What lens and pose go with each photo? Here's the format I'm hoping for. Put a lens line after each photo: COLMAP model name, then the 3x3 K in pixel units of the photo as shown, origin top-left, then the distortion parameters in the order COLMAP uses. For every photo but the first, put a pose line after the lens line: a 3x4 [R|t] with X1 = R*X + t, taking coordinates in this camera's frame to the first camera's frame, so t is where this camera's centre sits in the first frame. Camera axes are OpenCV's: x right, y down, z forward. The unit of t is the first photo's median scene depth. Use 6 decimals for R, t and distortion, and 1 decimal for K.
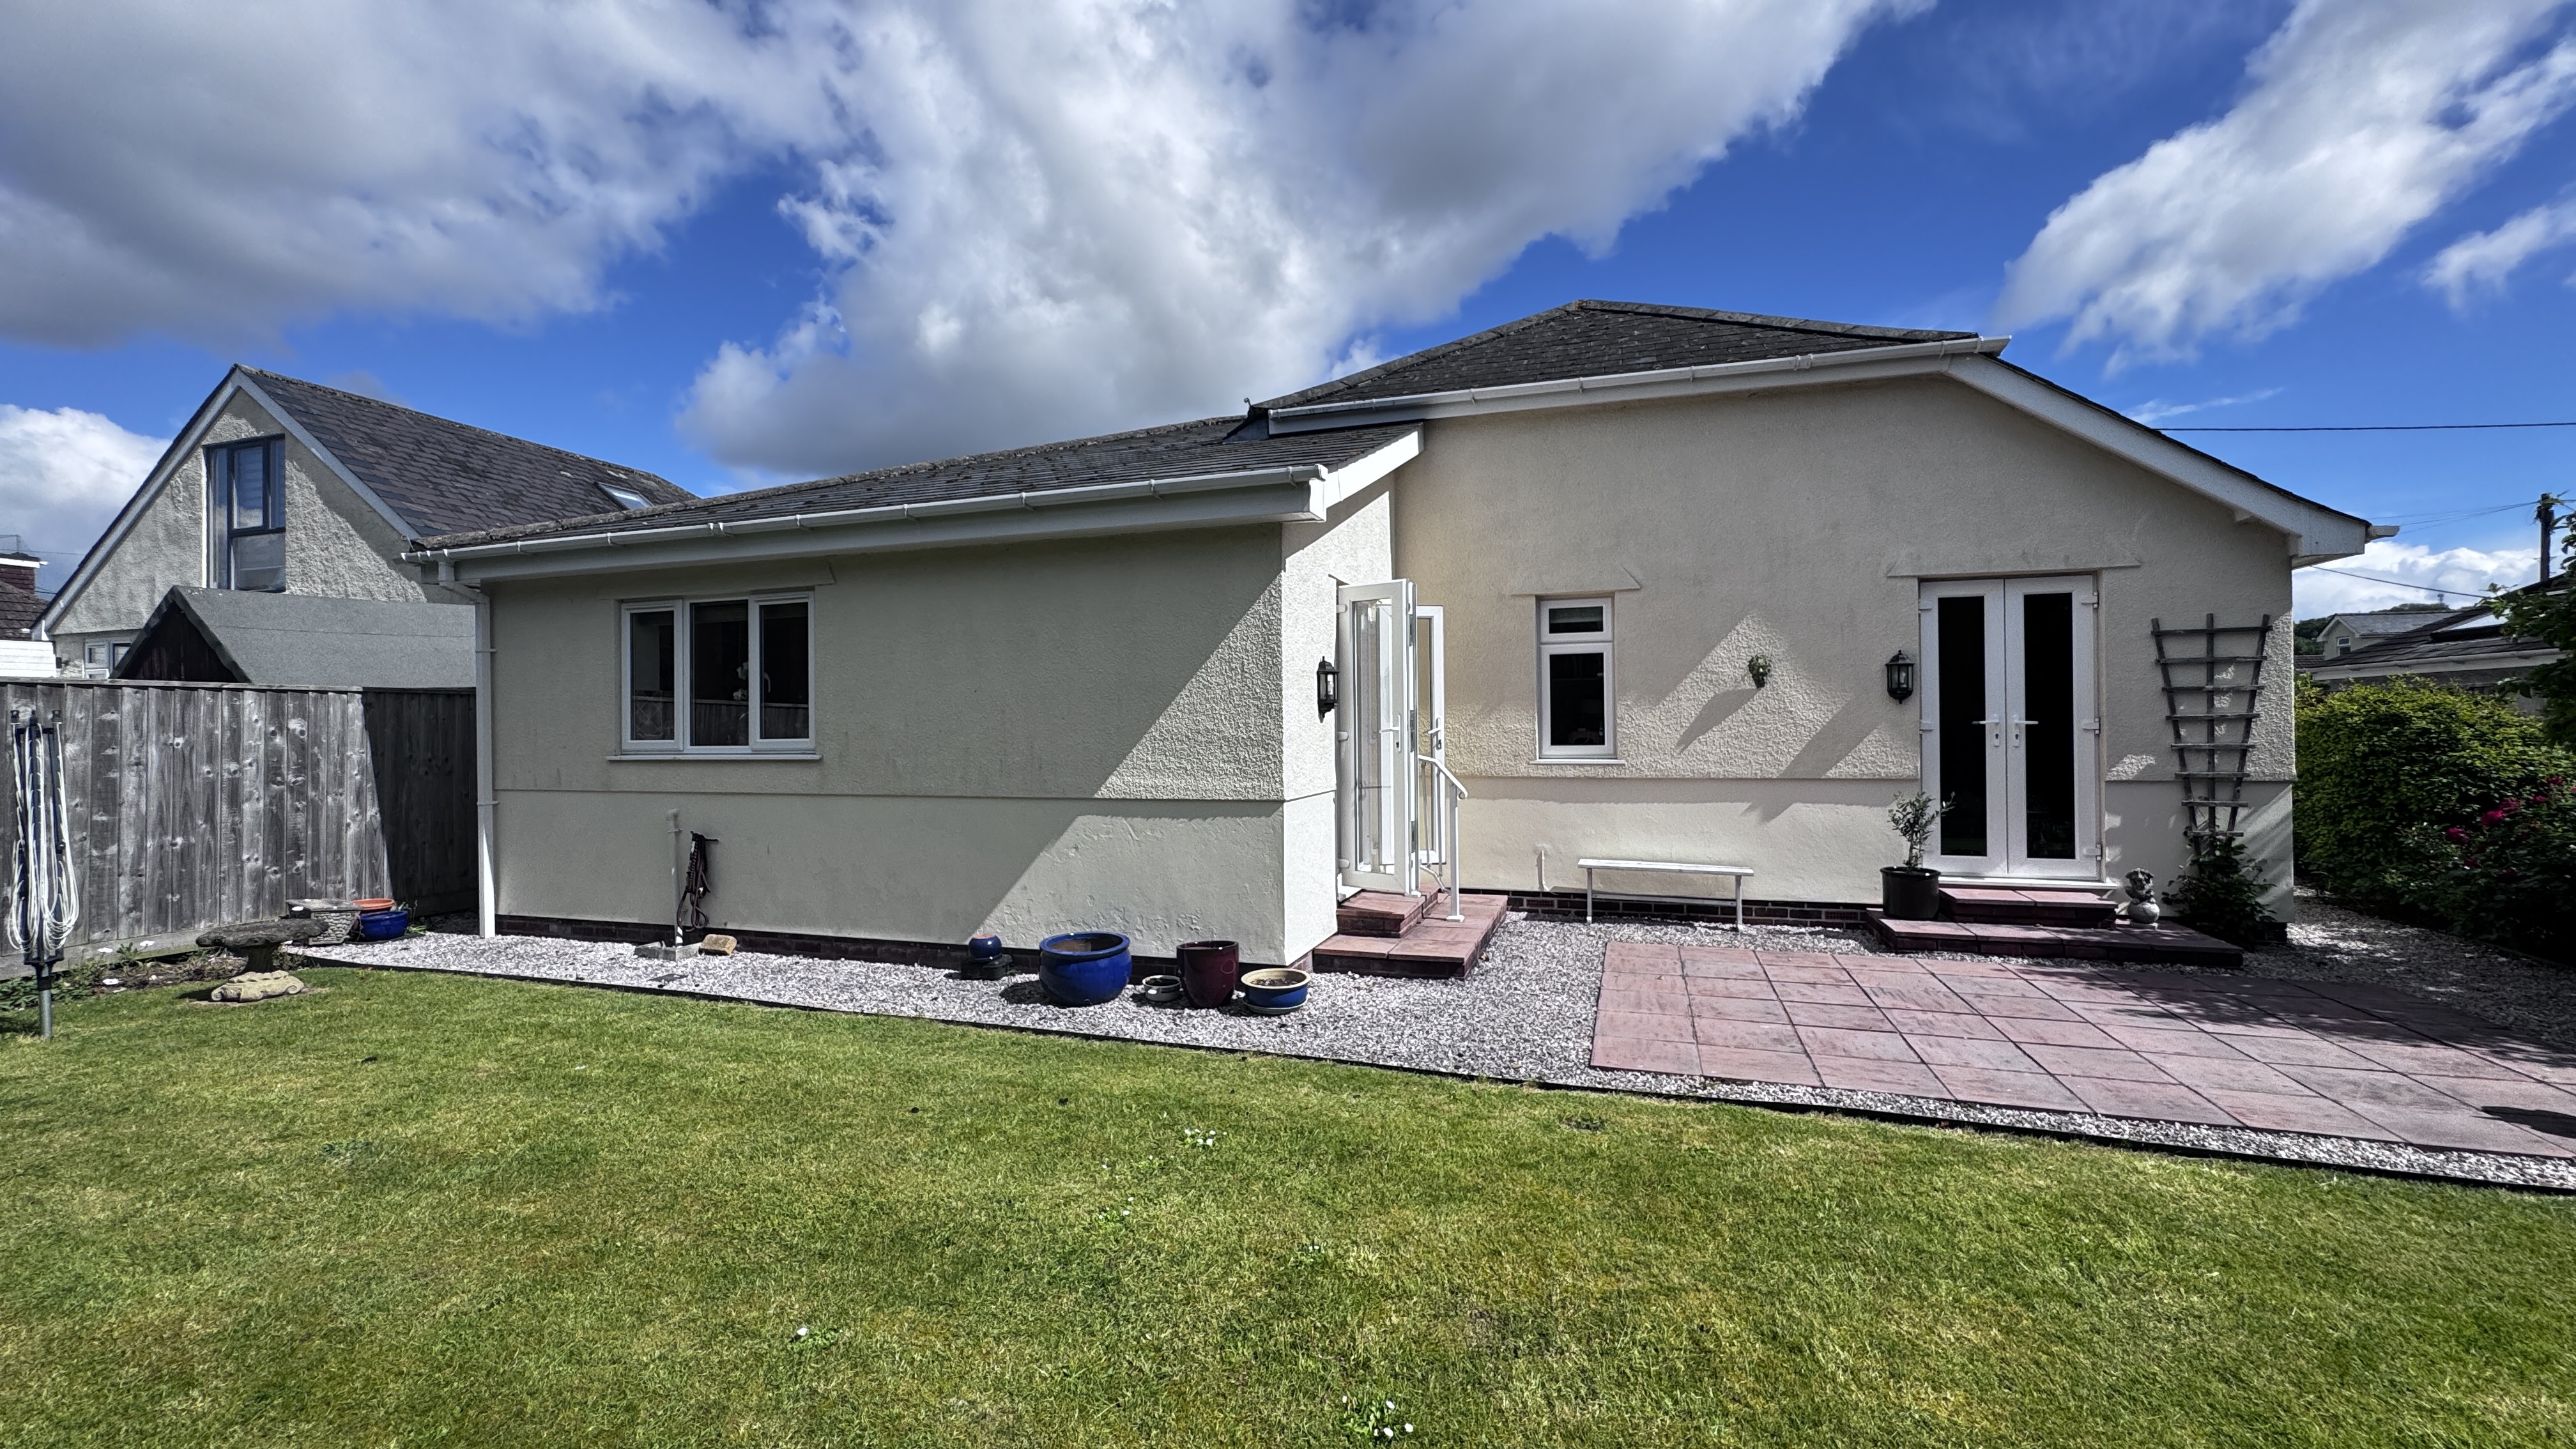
lens RADIAL K [[1031.6, 0, 1287.3], [0, 1031.6, 720.8], [0, 0, 1]] dist [-0.001815, 0.000056]
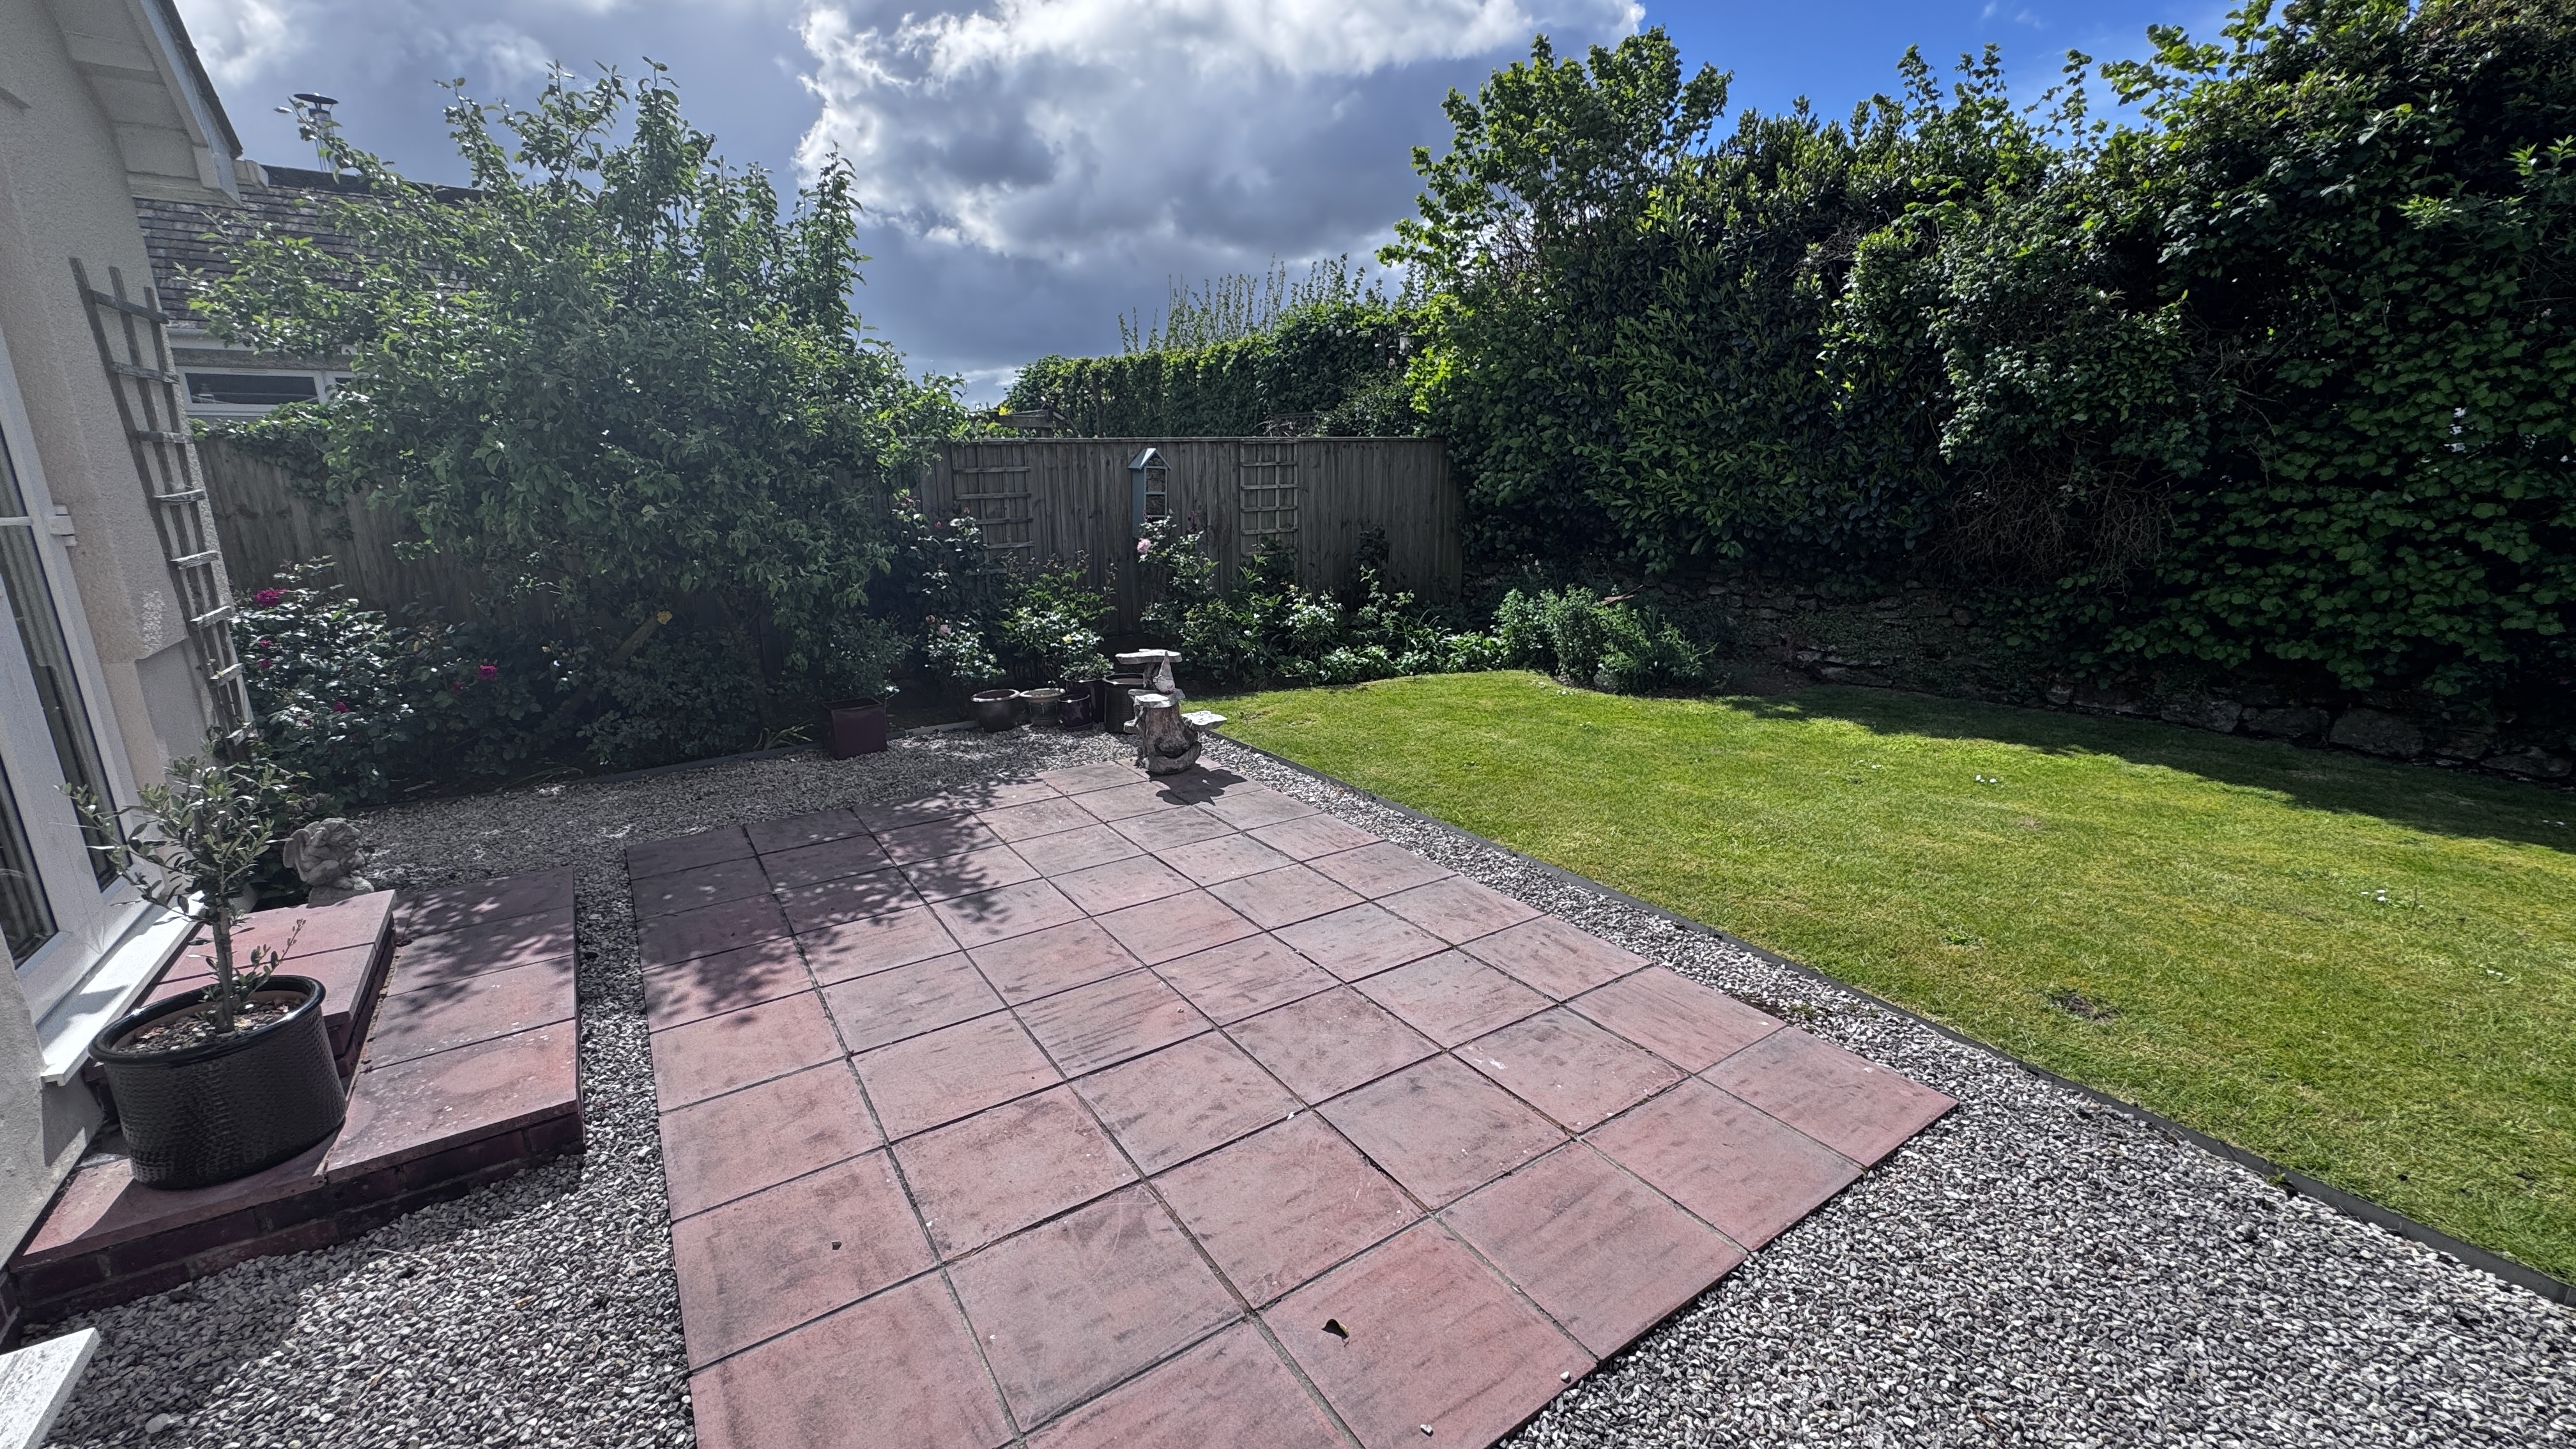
lens RADIAL K [[1031.6, 0, 1287.3], [0, 1031.6, 720.8], [0, 0, 1]] dist [-0.001815, 0.000056]
pose [[-0.795946, -0.134336, 0.590274, 0.175247], [0.008487, 0.972496, 0.232766, -0.010340], [-0.605308, 0.190279, -0.772914, 1.024166]]
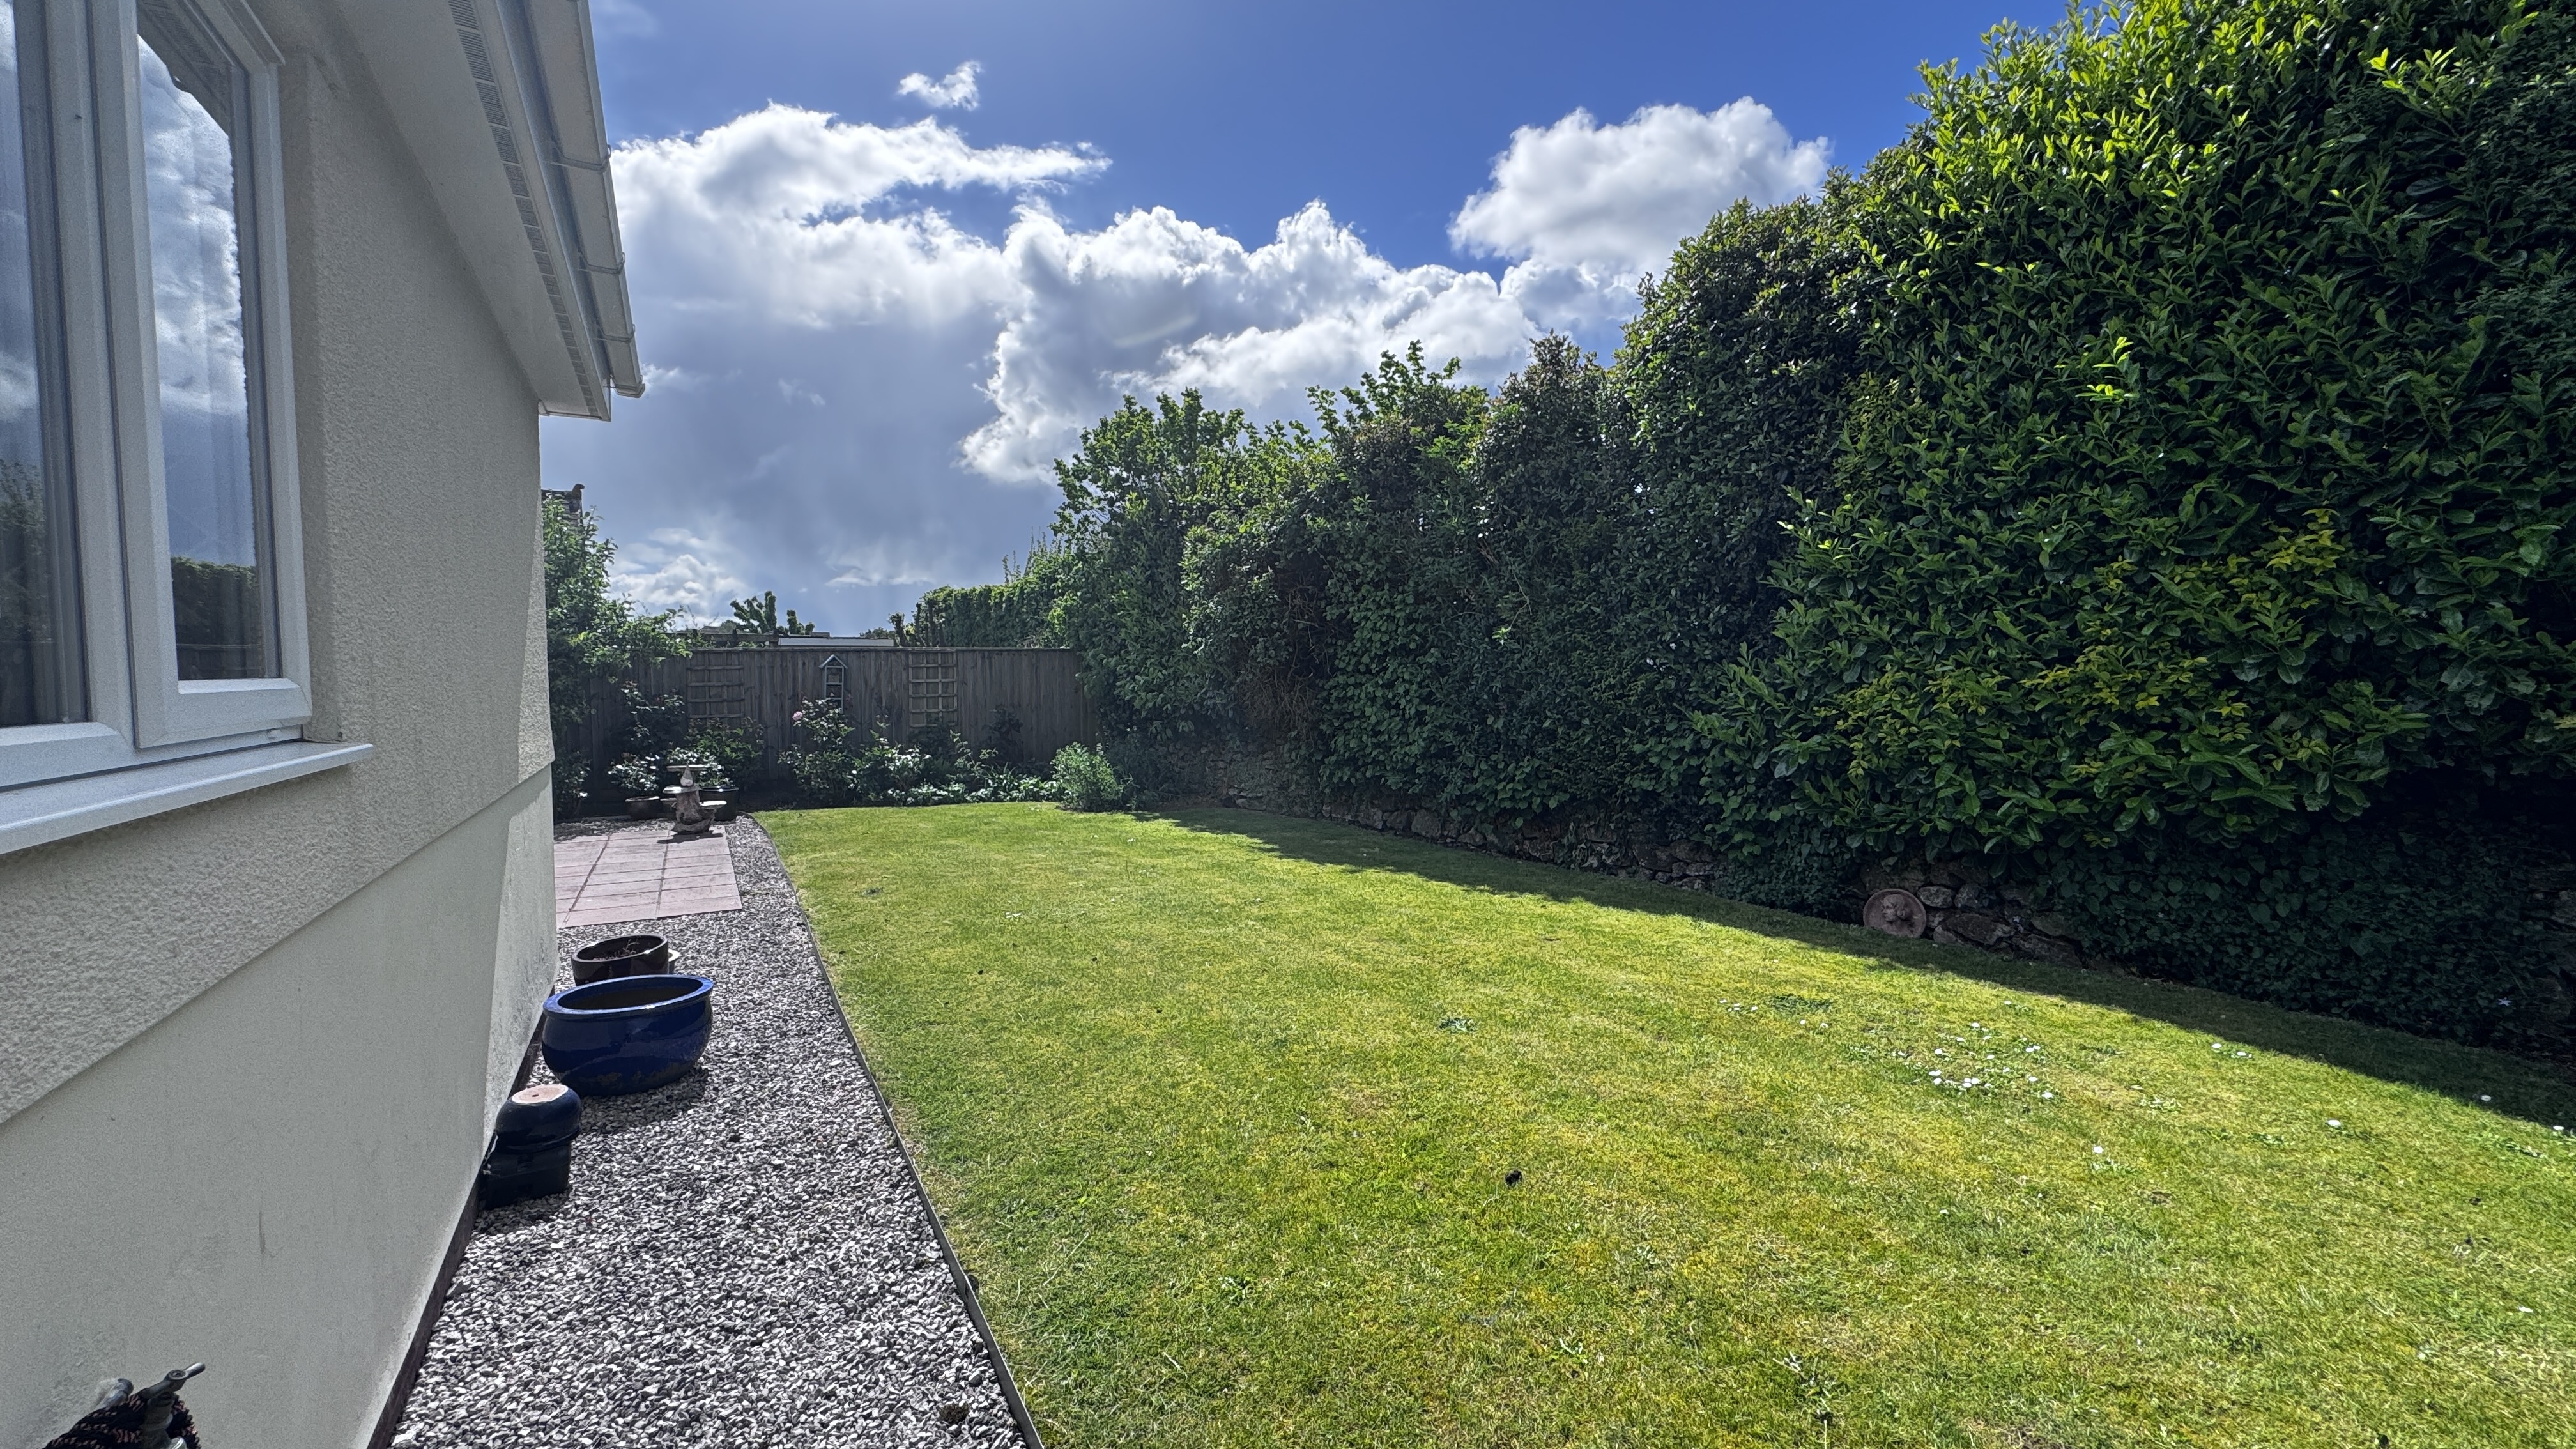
lens RADIAL K [[1031.6, 0, 1287.3], [0, 1031.6, 720.8], [0, 0, 1]] dist [-0.001815, 0.000056]
pose [[-0.752344, -0.017980, 0.658525, -0.748018], [0.005336, 0.999428, 0.033384, 0.018986], [-0.658749, 0.028630, -0.751818, 0.977323]]
